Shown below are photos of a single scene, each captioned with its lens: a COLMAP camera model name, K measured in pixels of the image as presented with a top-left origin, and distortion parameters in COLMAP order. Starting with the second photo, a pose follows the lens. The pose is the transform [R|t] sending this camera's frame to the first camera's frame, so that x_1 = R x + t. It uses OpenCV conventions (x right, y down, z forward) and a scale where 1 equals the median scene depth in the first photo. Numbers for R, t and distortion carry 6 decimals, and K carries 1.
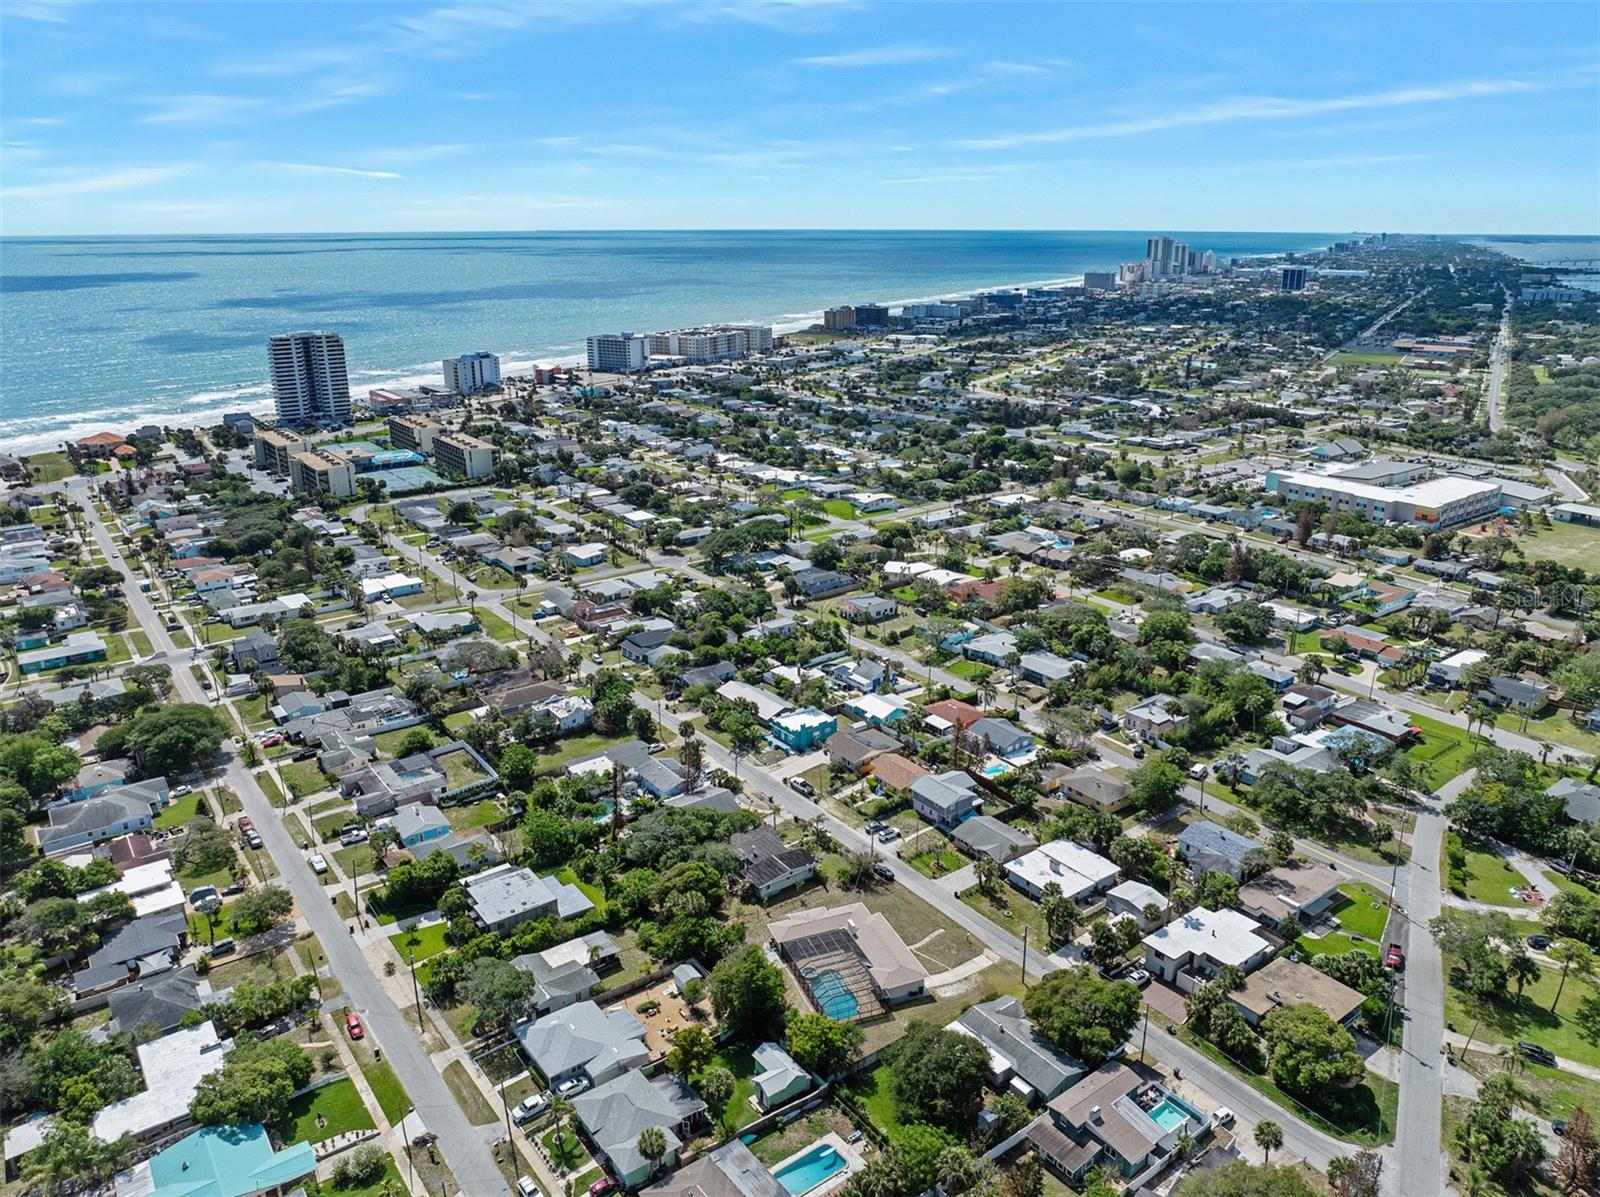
lens RADIAL K [[1109.3, 0, 818.5], [0, 1109.3, 637.4], [0, 0, 1]] dist [-0.027914, -0.007358]
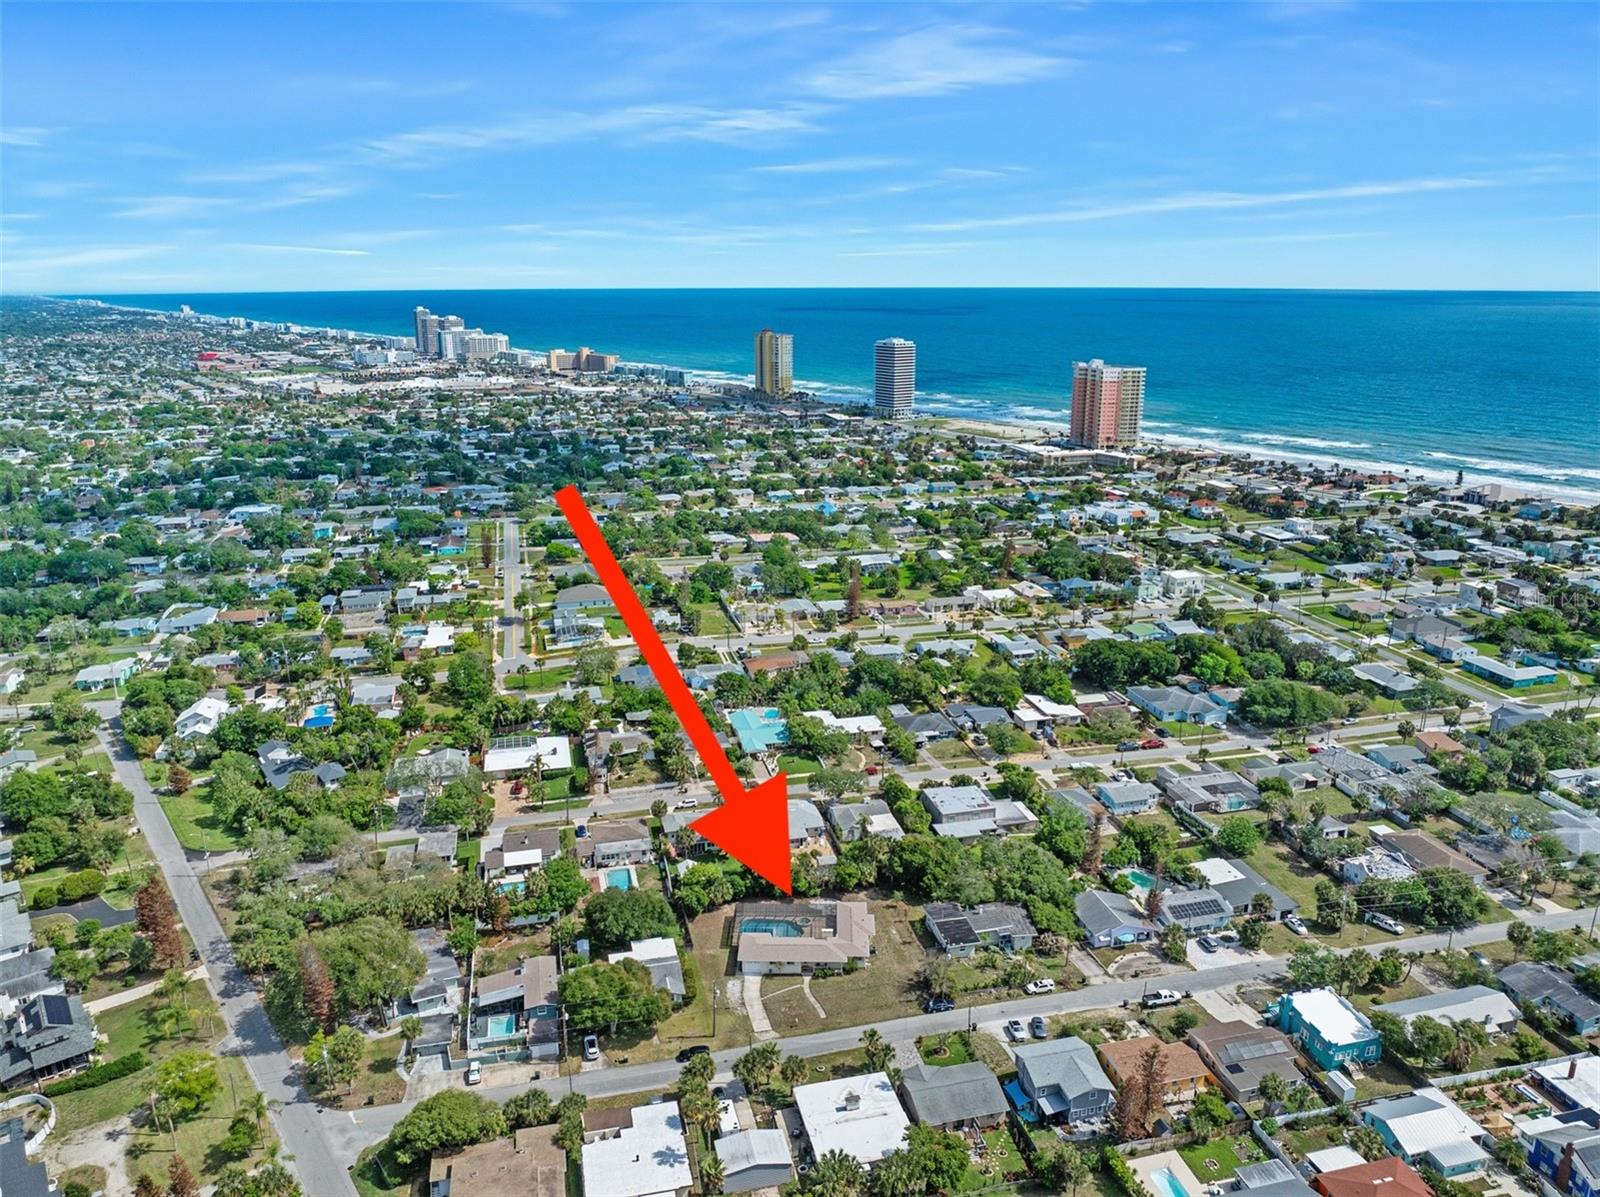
lens RADIAL K [[1137.6, 0, 805.4], [0, 1137.6, 561.6], [0, 0, 1]] dist [-0.030134, -0.006061]
pose [[-0.401119, 0.217813, -0.889753, 0.543119], [-0.317189, 0.878203, 0.357981, -0.255205], [0.859357, 0.425813, -0.283177, 0.666589]]
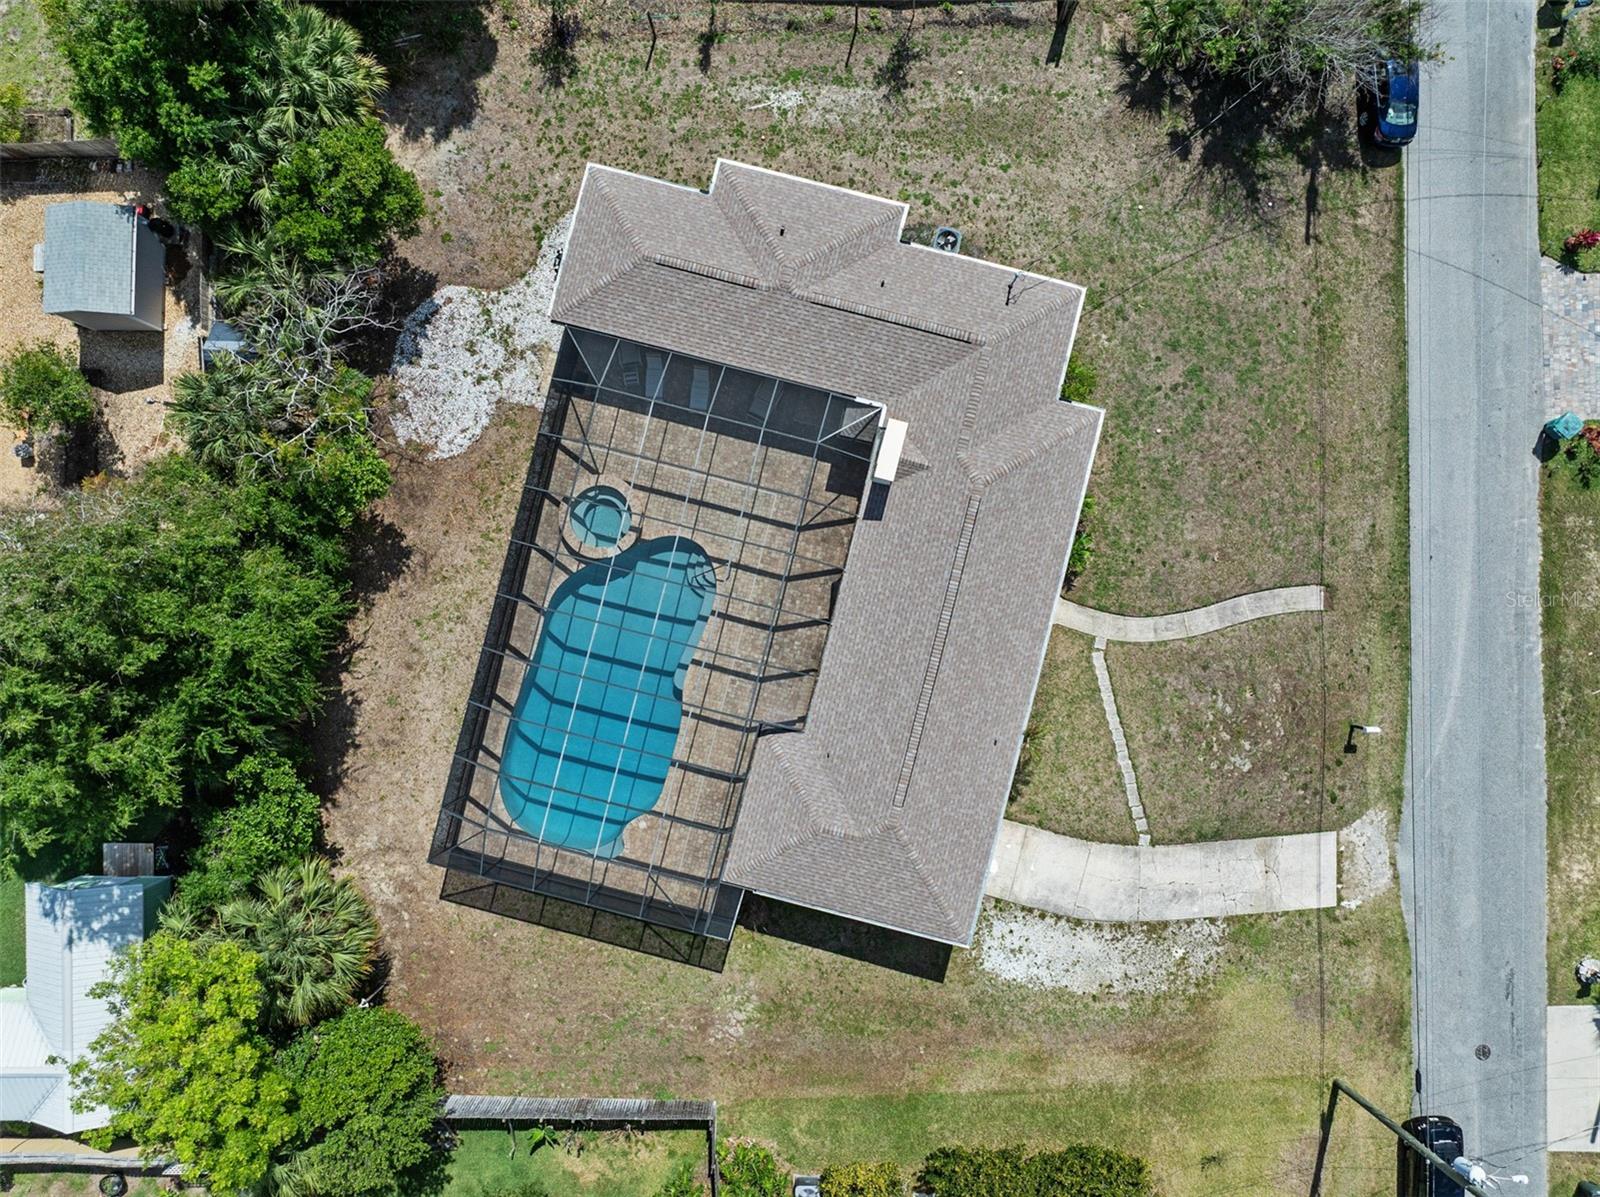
lens RADIAL K [[1105.7, 0, 800.0], [0, 1105.7, 598.5], [0, 0, 1]] dist [-0.047870, 0.026365]
pose [[0.801851, 0.597474, -0.007757, 0.017828], [-0.211793, 0.296331, 0.931307, 0.052909], [0.558730, -0.745126, 0.364154, 0.526775]]
